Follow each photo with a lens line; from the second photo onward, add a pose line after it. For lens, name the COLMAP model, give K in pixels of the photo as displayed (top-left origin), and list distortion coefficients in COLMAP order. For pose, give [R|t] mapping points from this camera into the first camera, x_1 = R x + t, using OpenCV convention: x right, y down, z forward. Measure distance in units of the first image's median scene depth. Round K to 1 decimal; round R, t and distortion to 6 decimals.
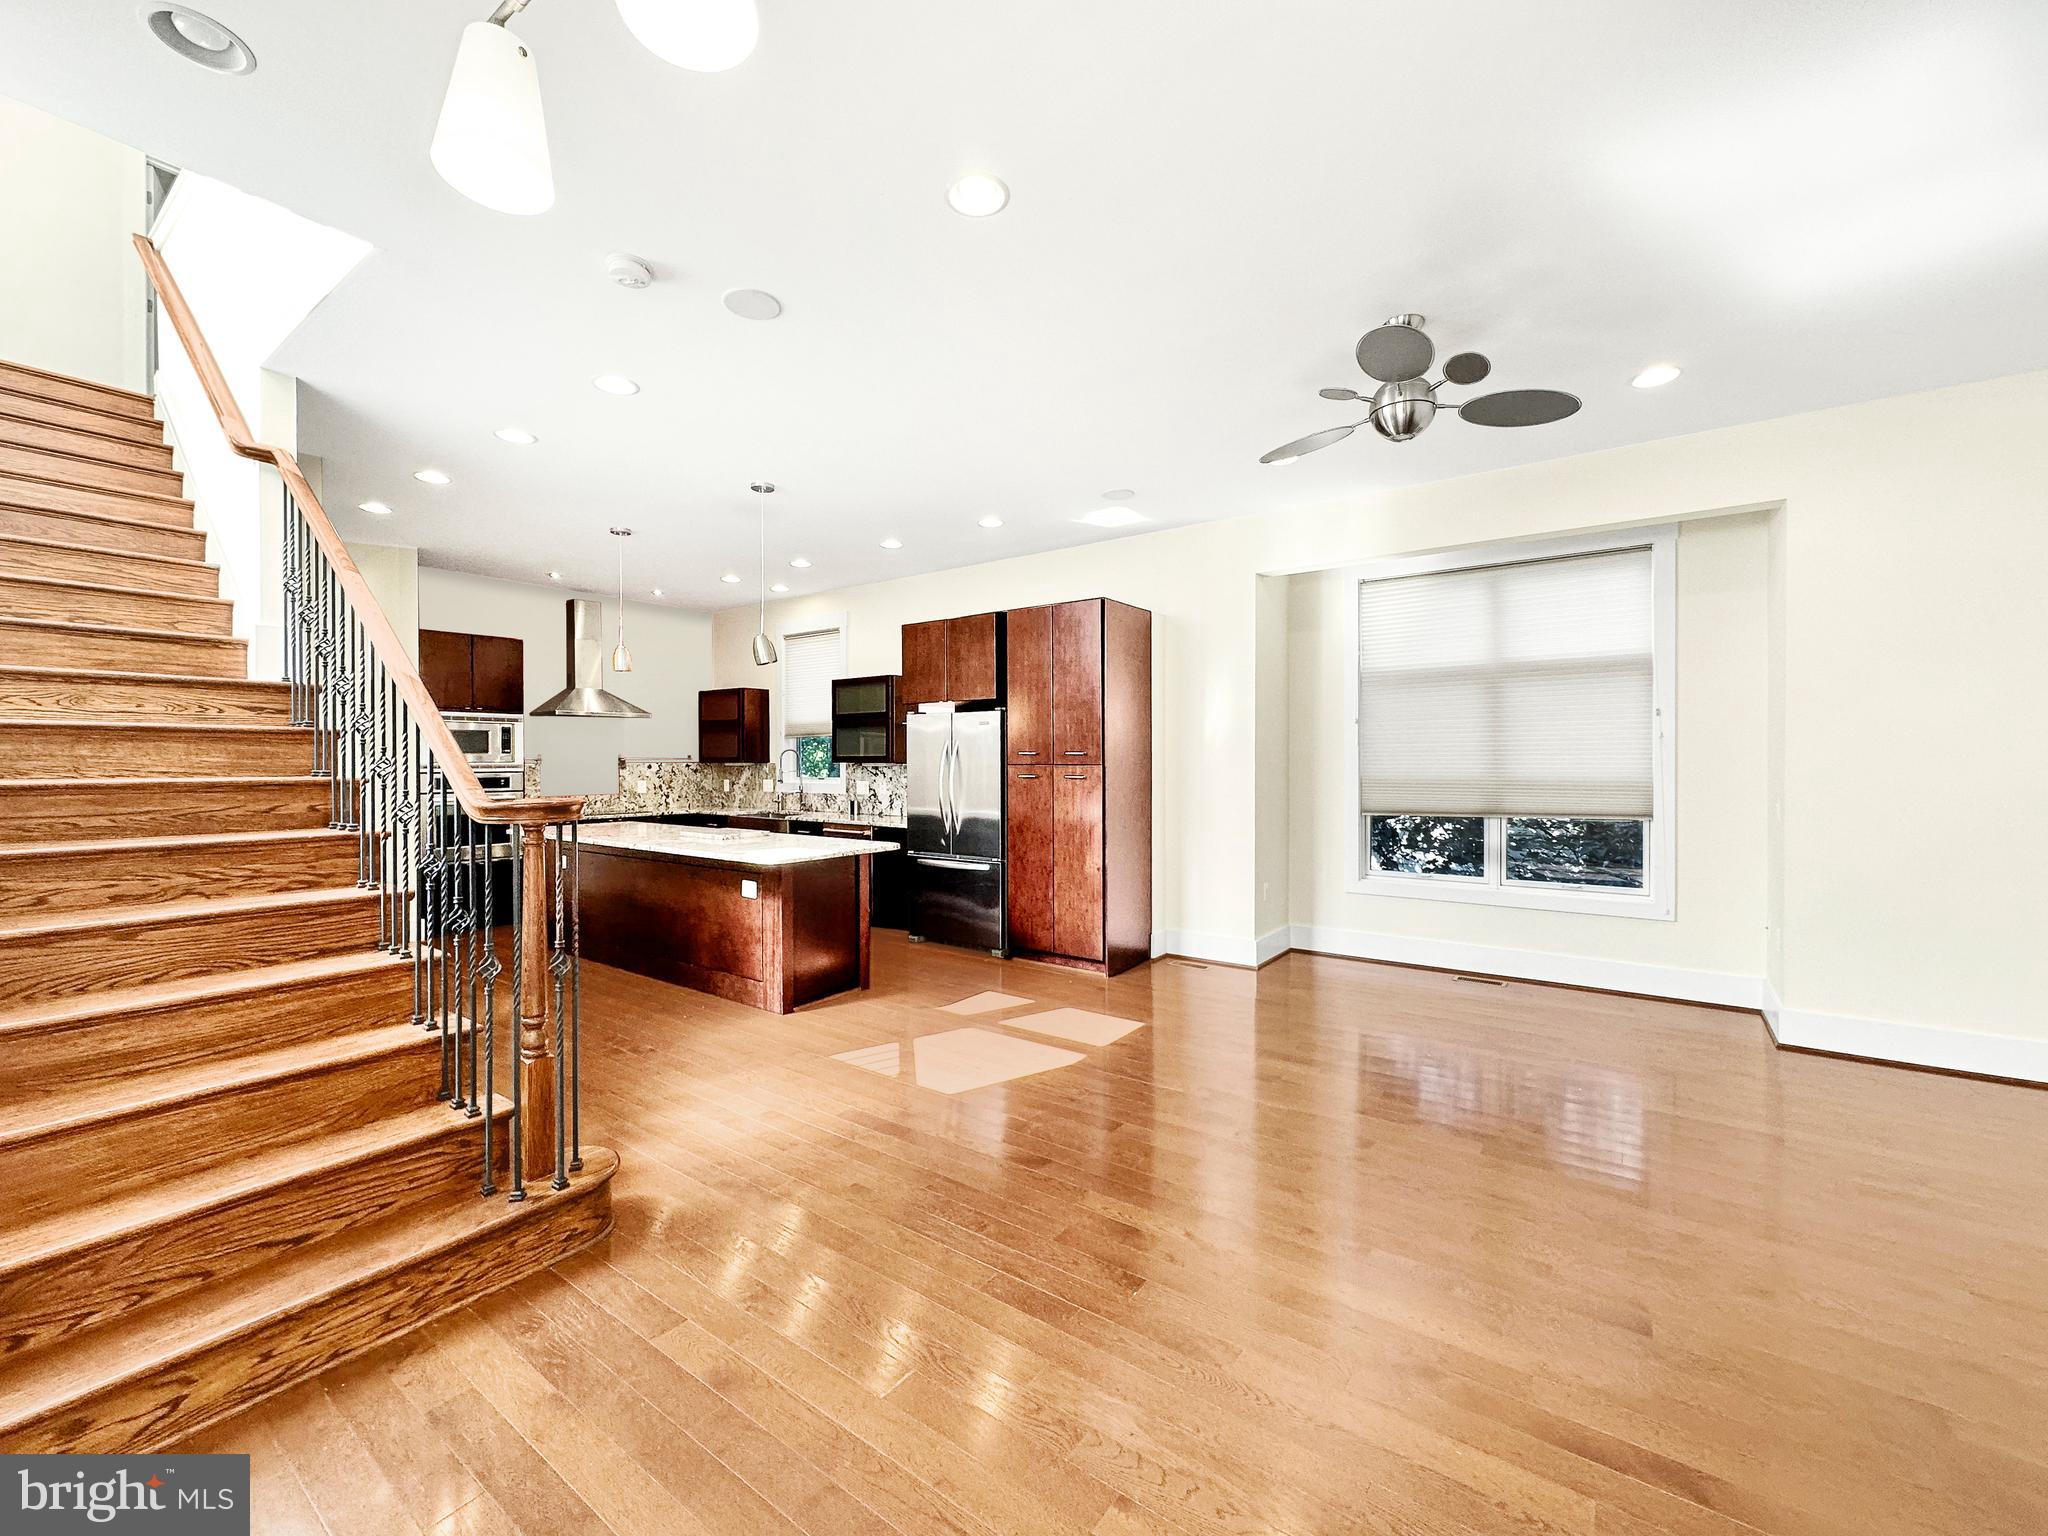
lens RADIAL K [[828.3, 0, 1024.0], [0, 828.3, 768.0], [0, 0, 1]] dist [-0.000257, -0.000019]
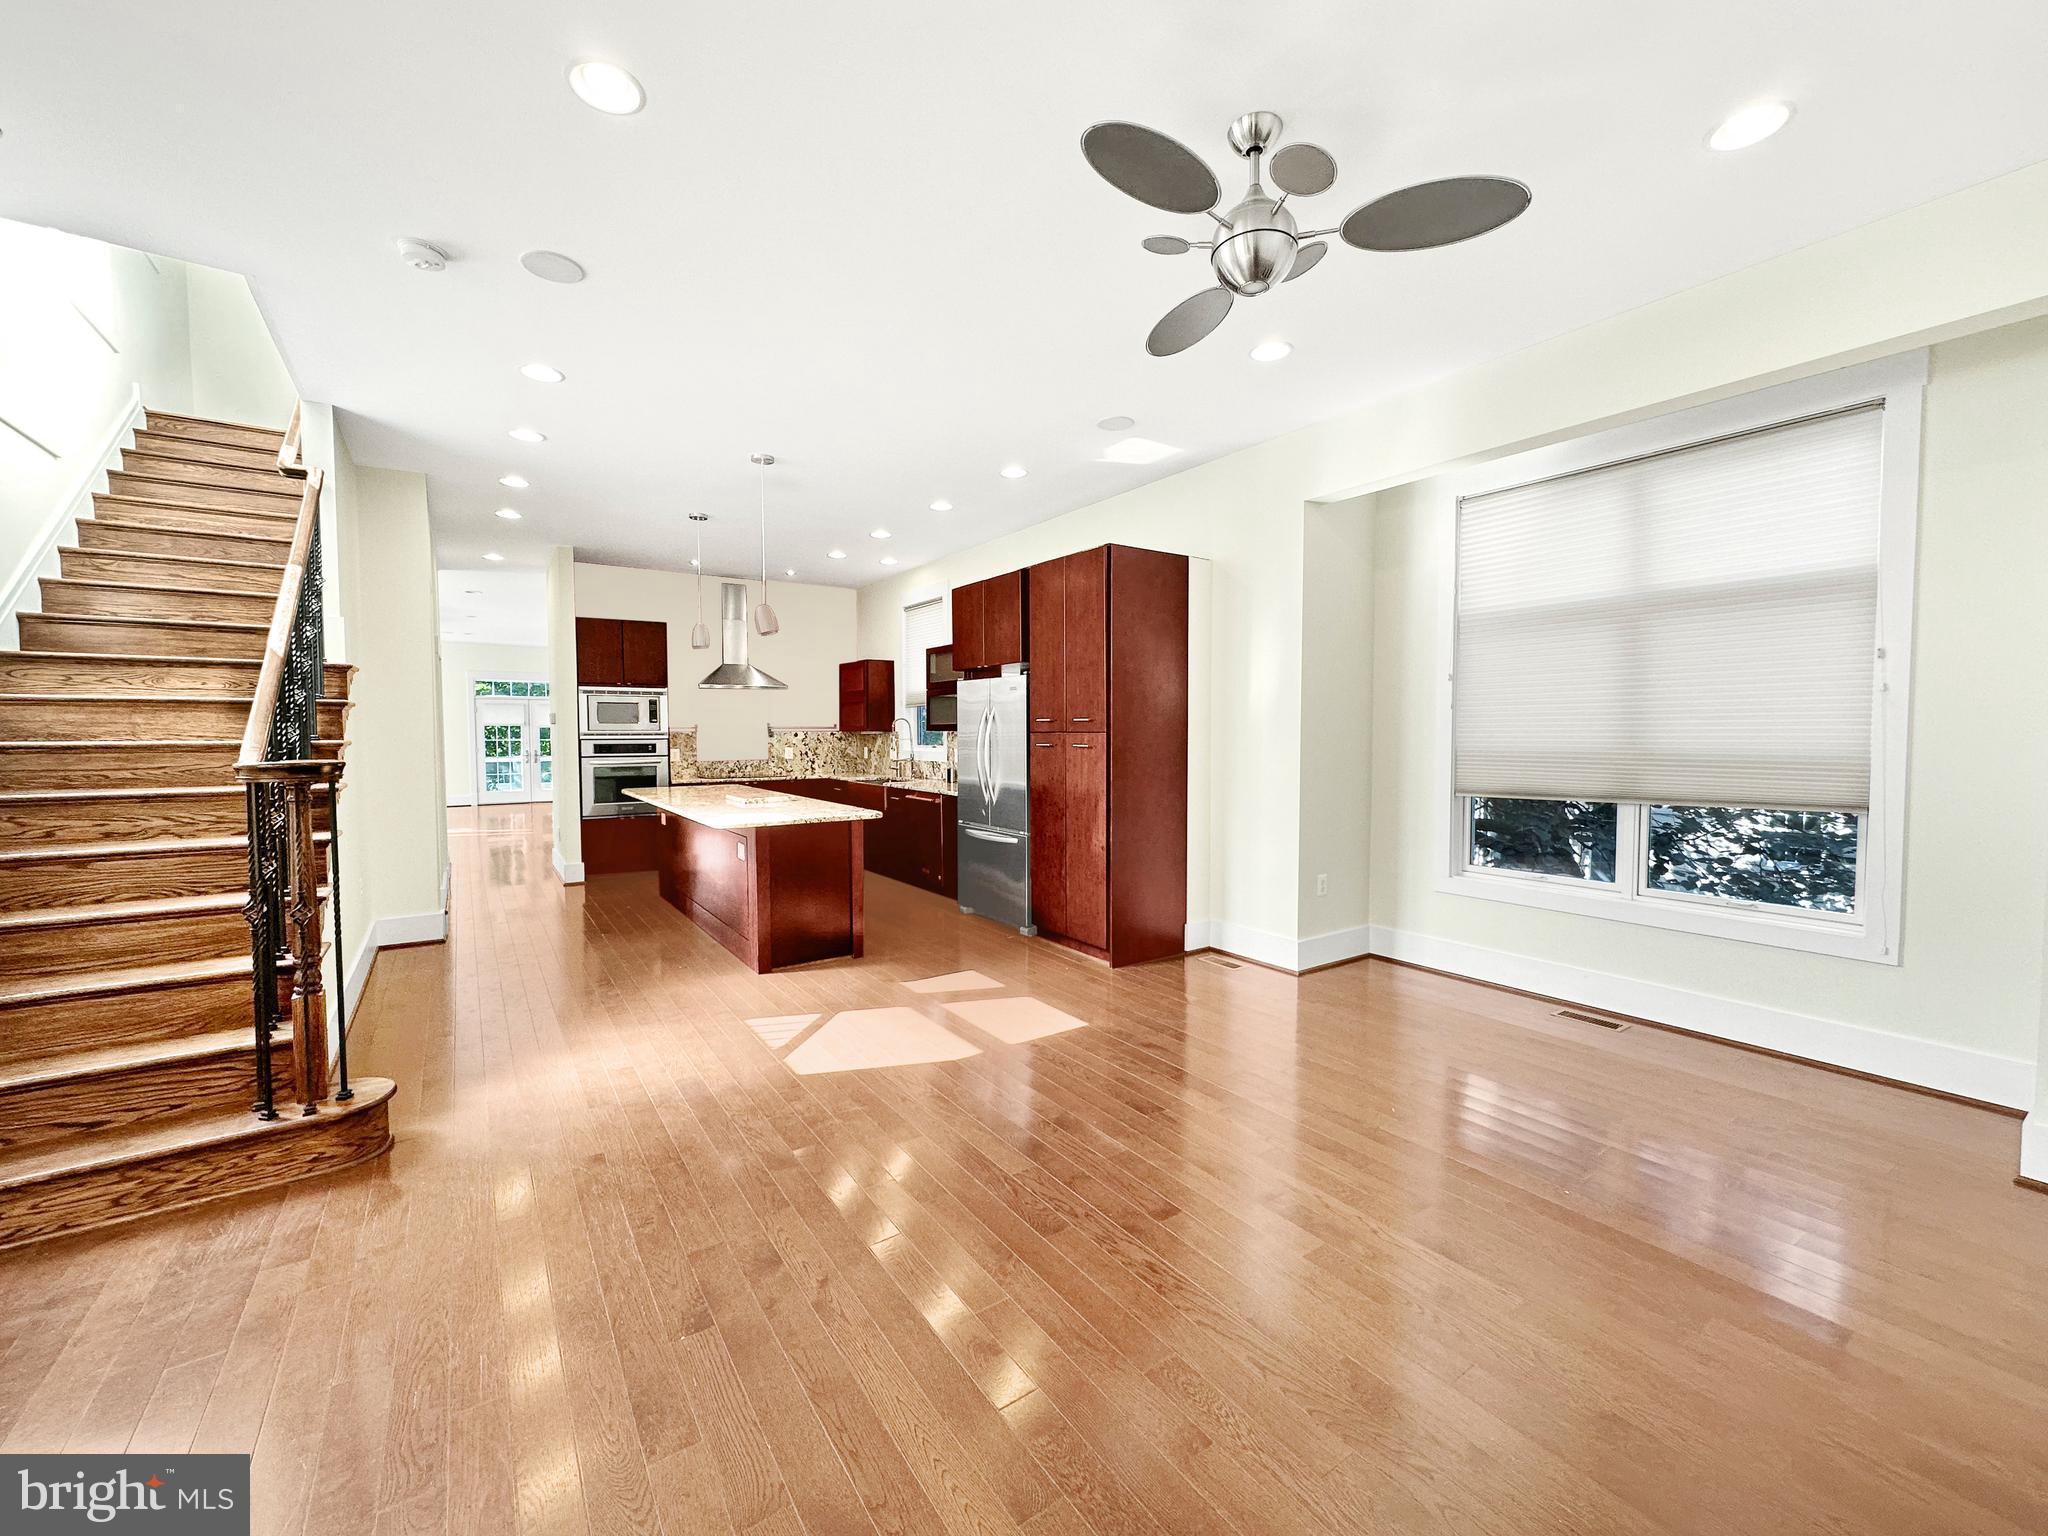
lens RADIAL K [[817.5, 0, 1024.0], [0, 817.5, 768.0], [0, 0, 1]] dist [-0.000264, 0.000096]
pose [[0.943780, 0.014577, -0.330253, 0.278584], [-0.002521, 0.999316, 0.036904, 0.002265], [0.330565, -0.033997, 0.943171, 0.123785]]
